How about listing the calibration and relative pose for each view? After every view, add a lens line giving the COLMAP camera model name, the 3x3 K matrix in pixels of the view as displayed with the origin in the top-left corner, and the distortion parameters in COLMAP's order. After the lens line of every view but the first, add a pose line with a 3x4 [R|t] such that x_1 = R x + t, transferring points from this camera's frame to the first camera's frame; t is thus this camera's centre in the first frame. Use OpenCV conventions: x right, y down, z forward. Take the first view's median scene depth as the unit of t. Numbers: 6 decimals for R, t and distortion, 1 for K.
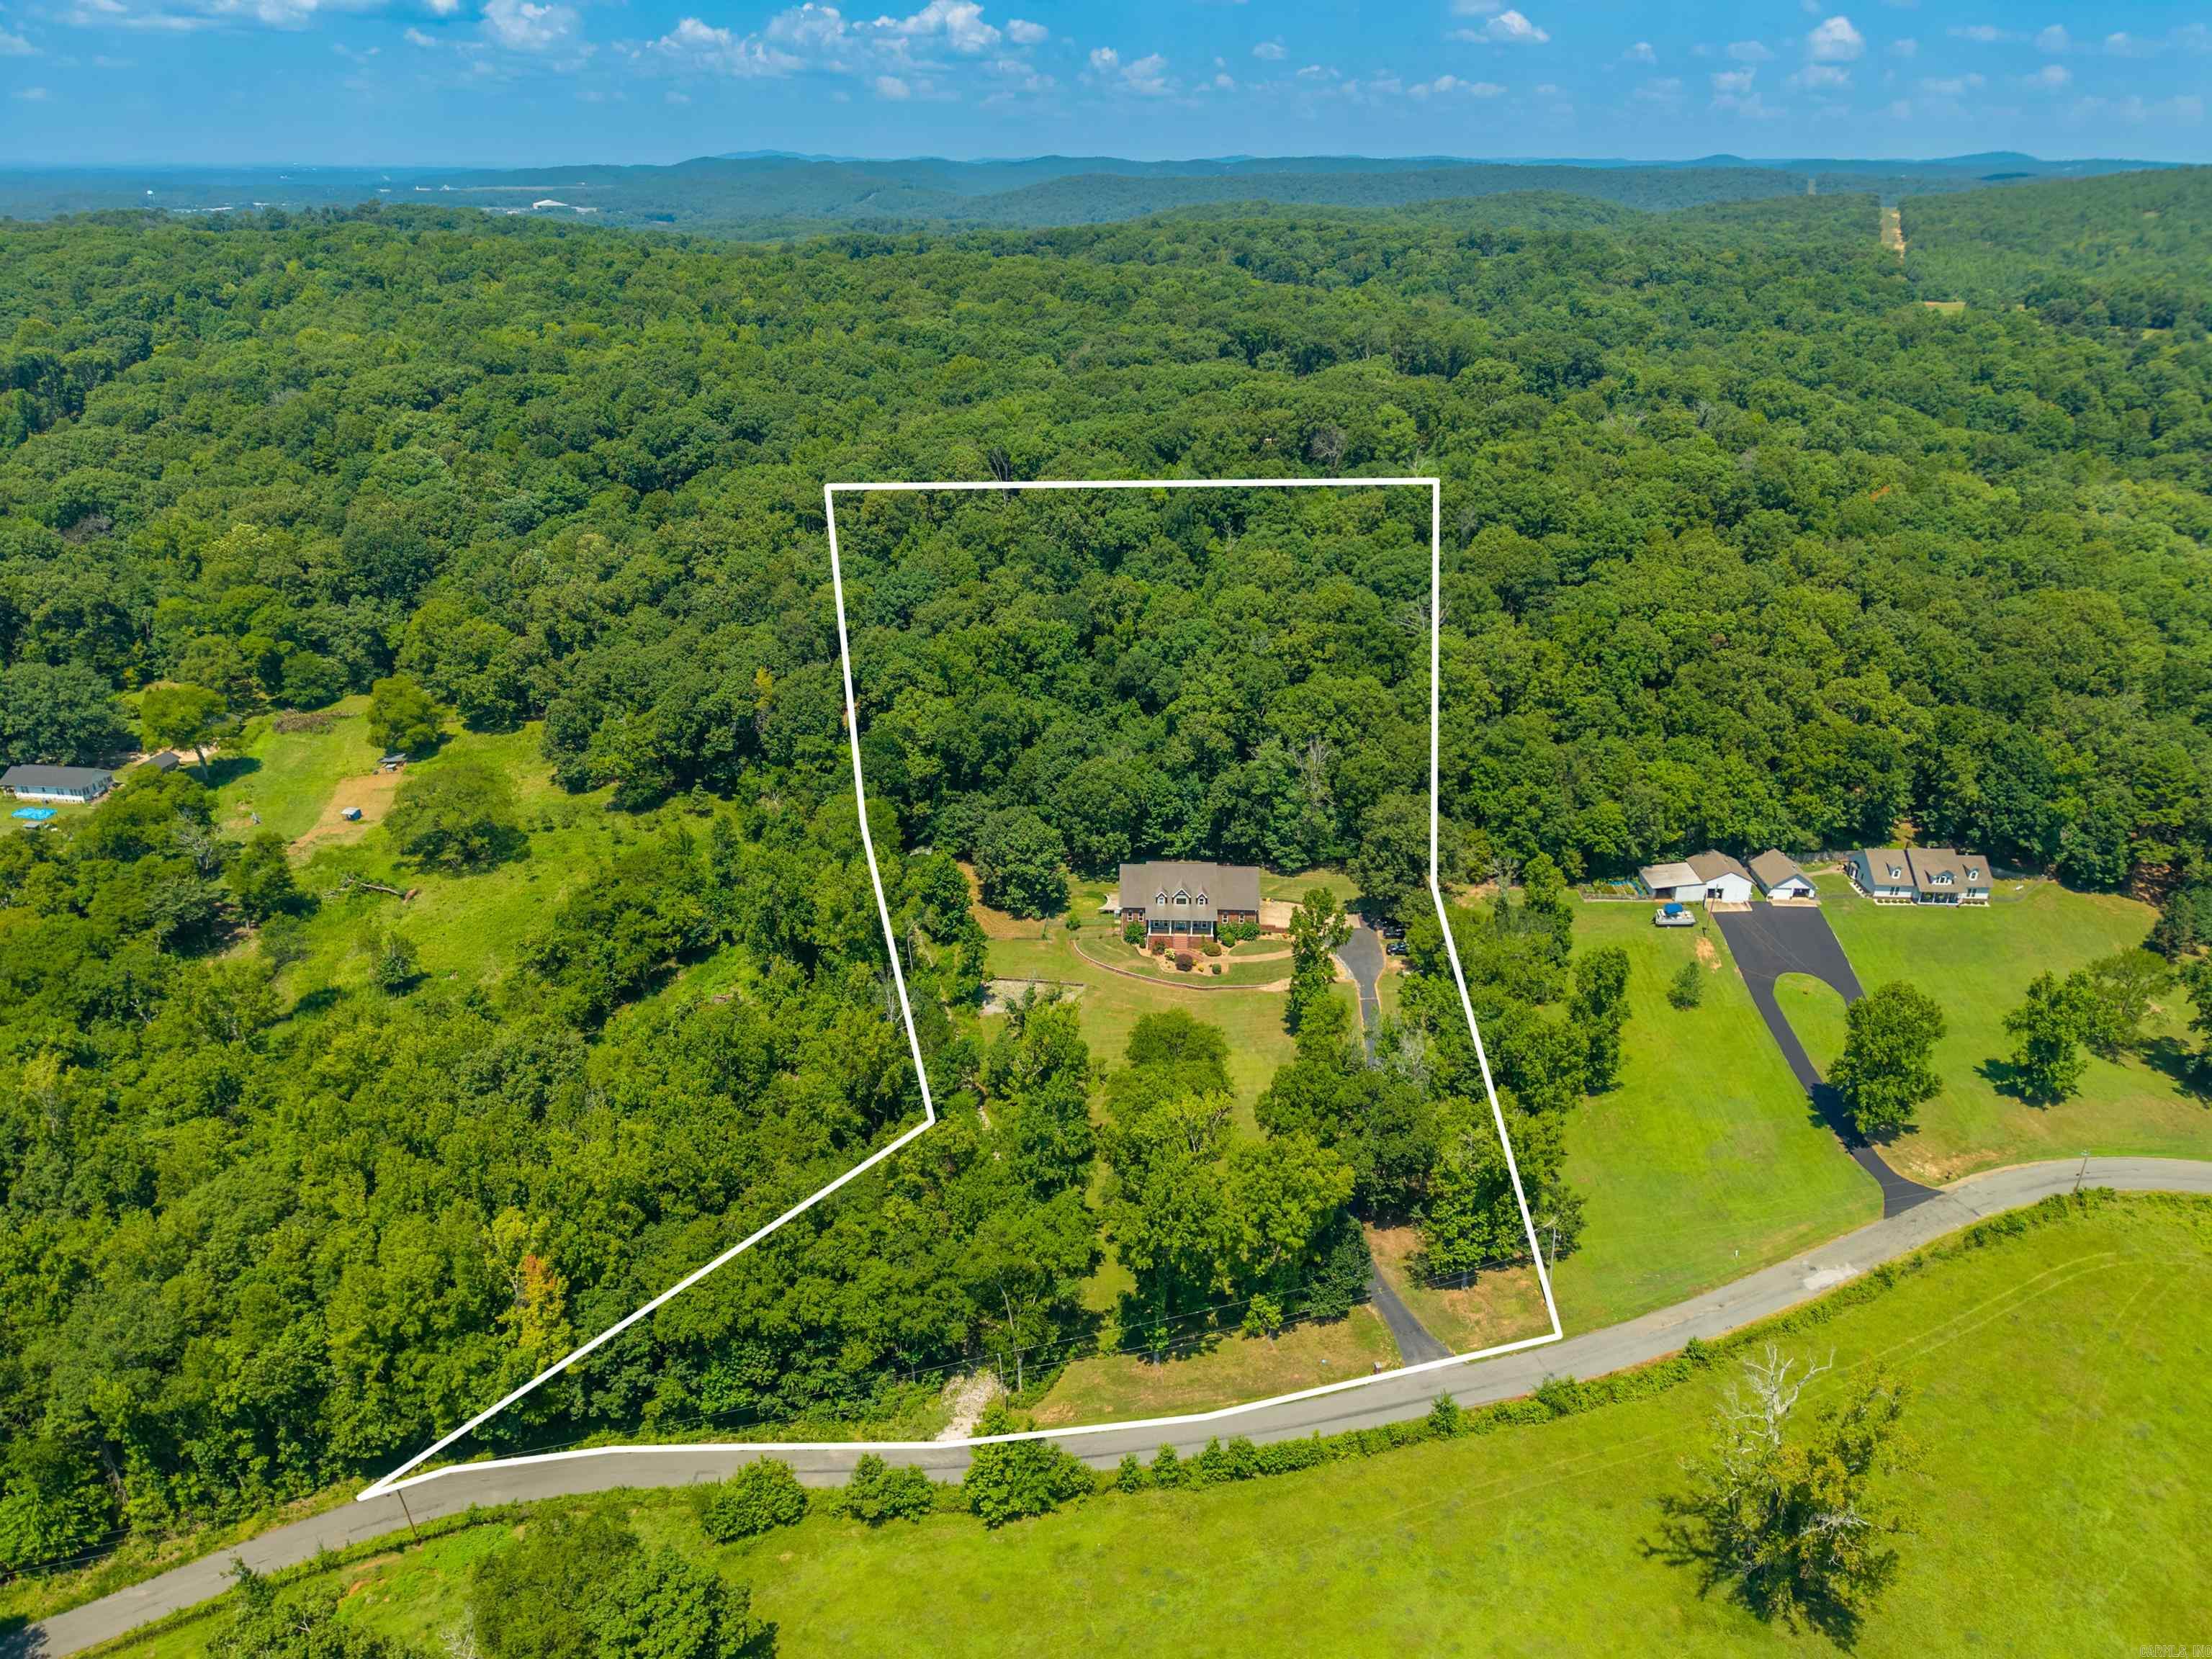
lens RADIAL K [[1540.7, 0, 1106.0], [0, 1540.7, 829.5], [0, 0, 1]] dist [0.008637, -0.013593]
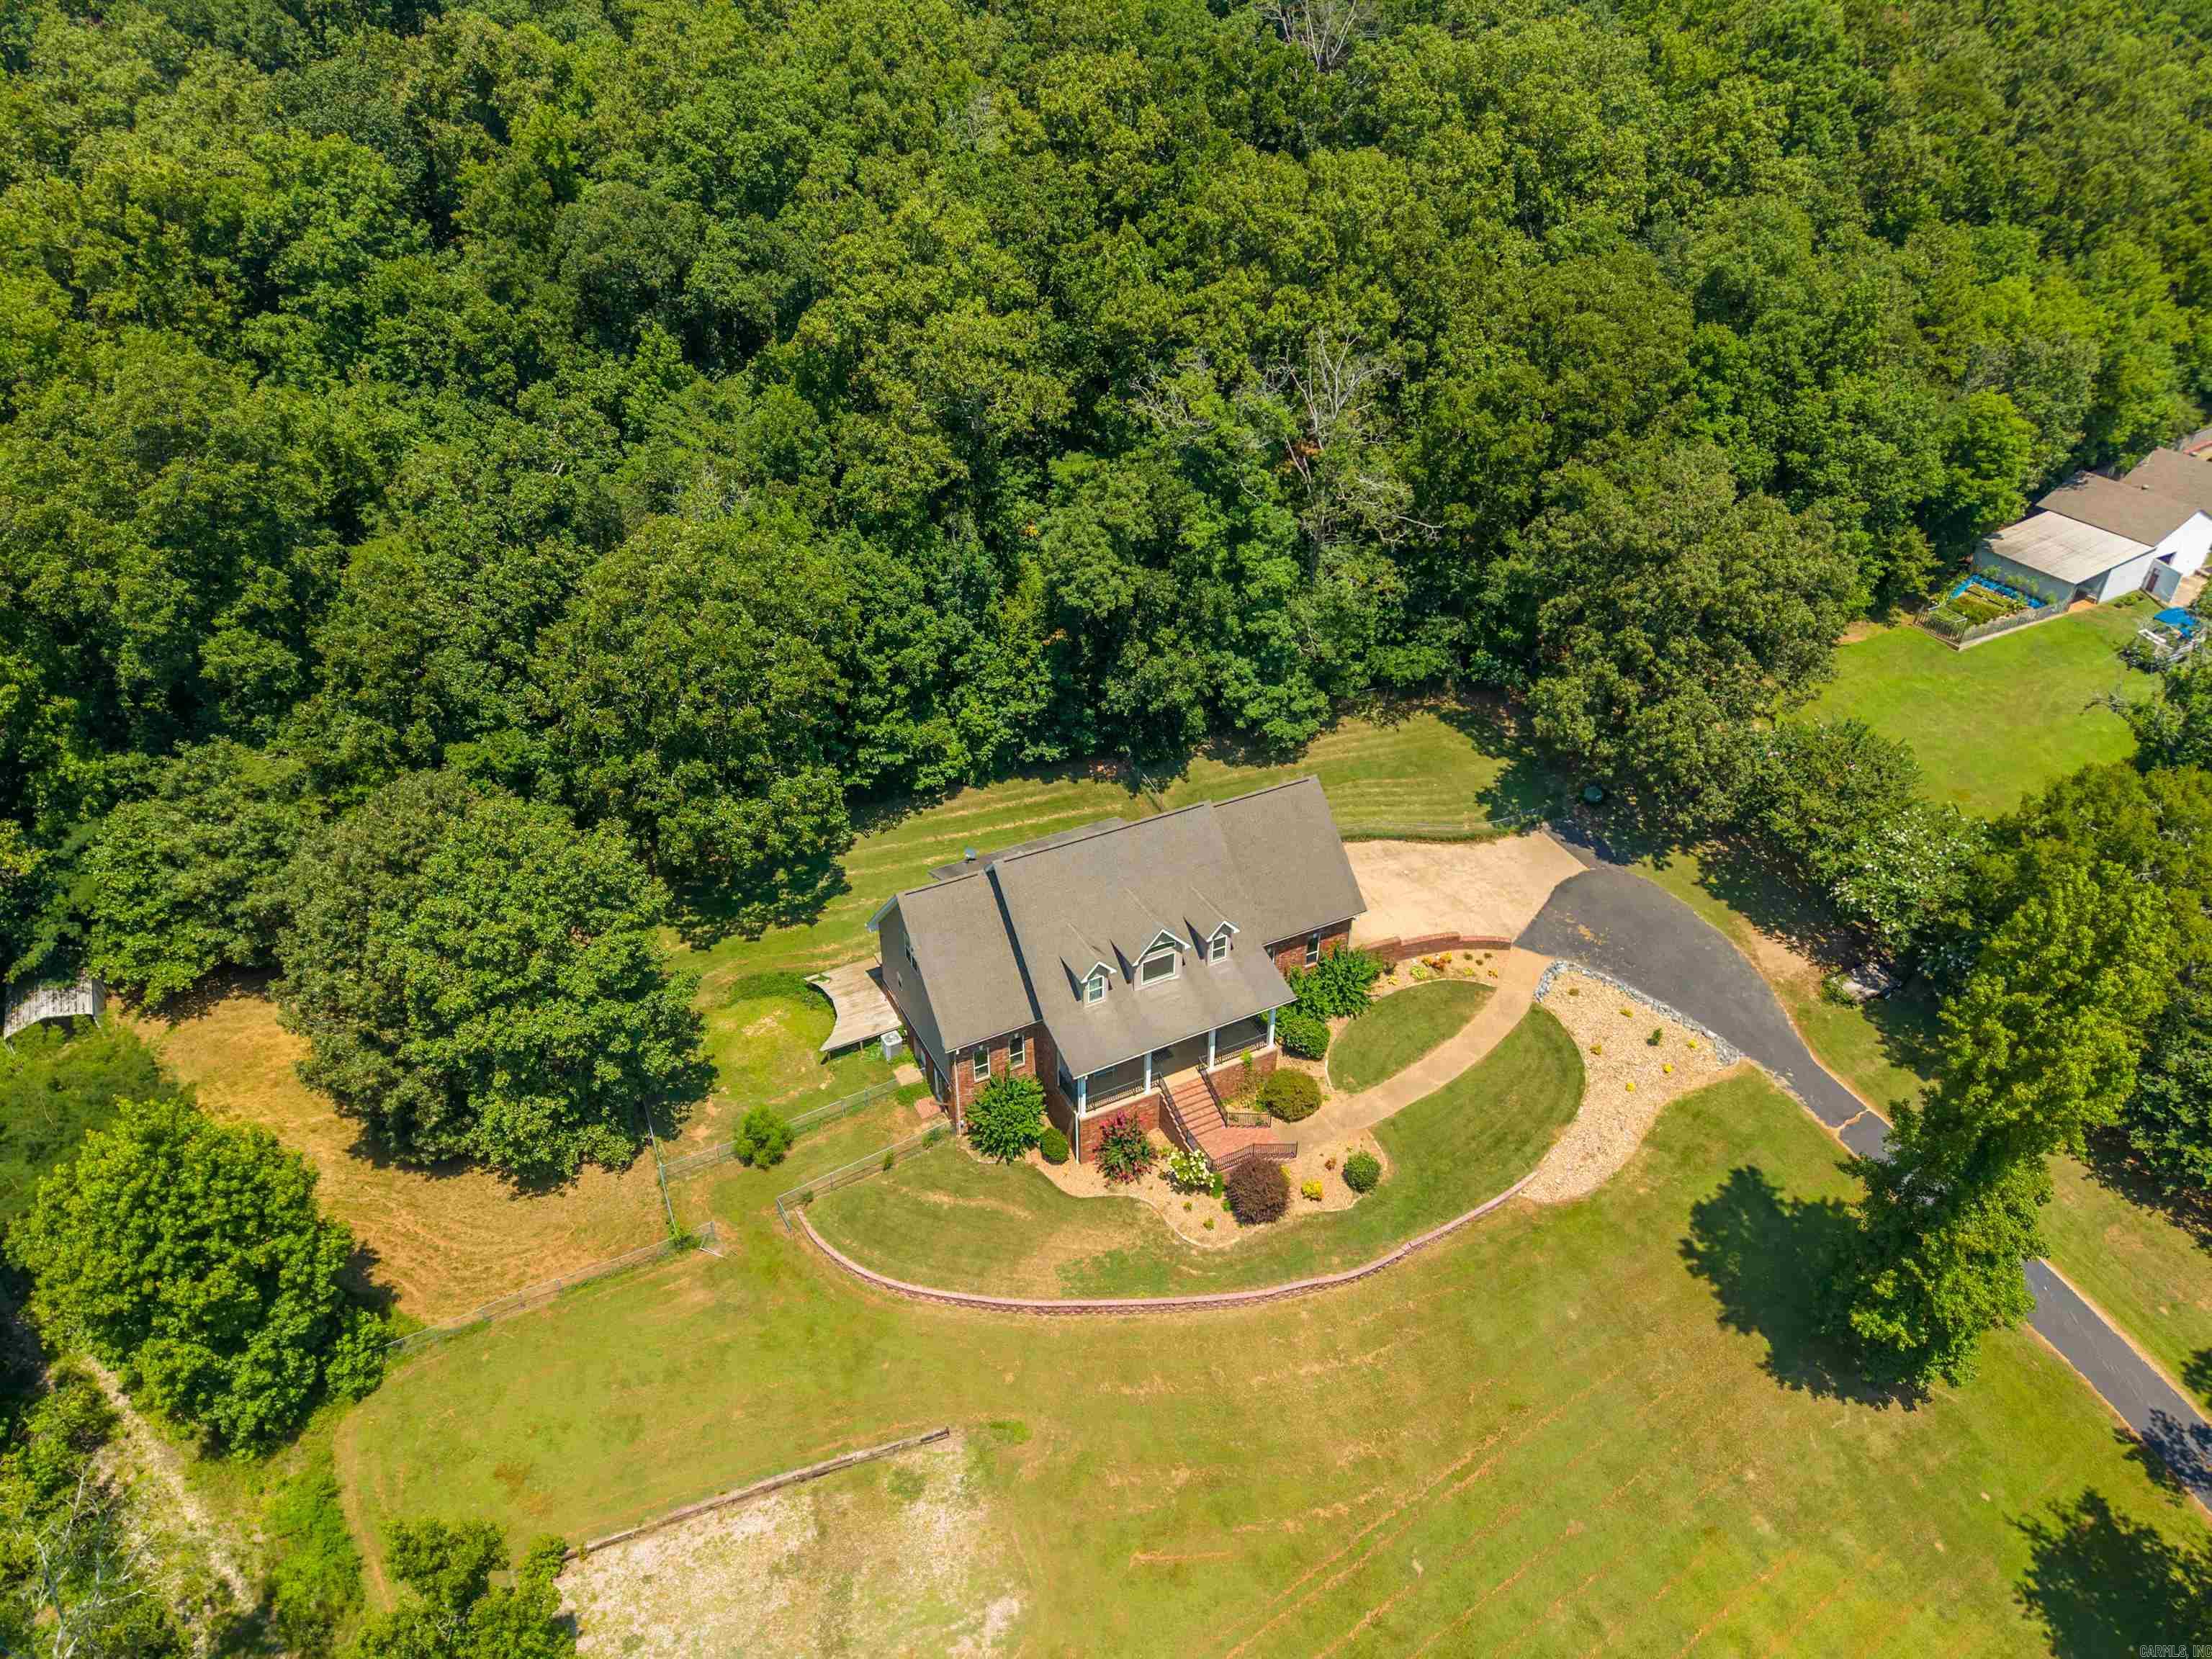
lens RADIAL K [[1476.4, 0, 1100.0], [0, 1476.4, 842.3], [0, 0, 1]] dist [0.000303, -0.001452]
pose [[0.874345, -0.271448, 0.402289, -0.057548], [0.197904, 0.956317, 0.215153, -0.032788], [-0.443119, -0.108503, 0.889872, 0.715156]]
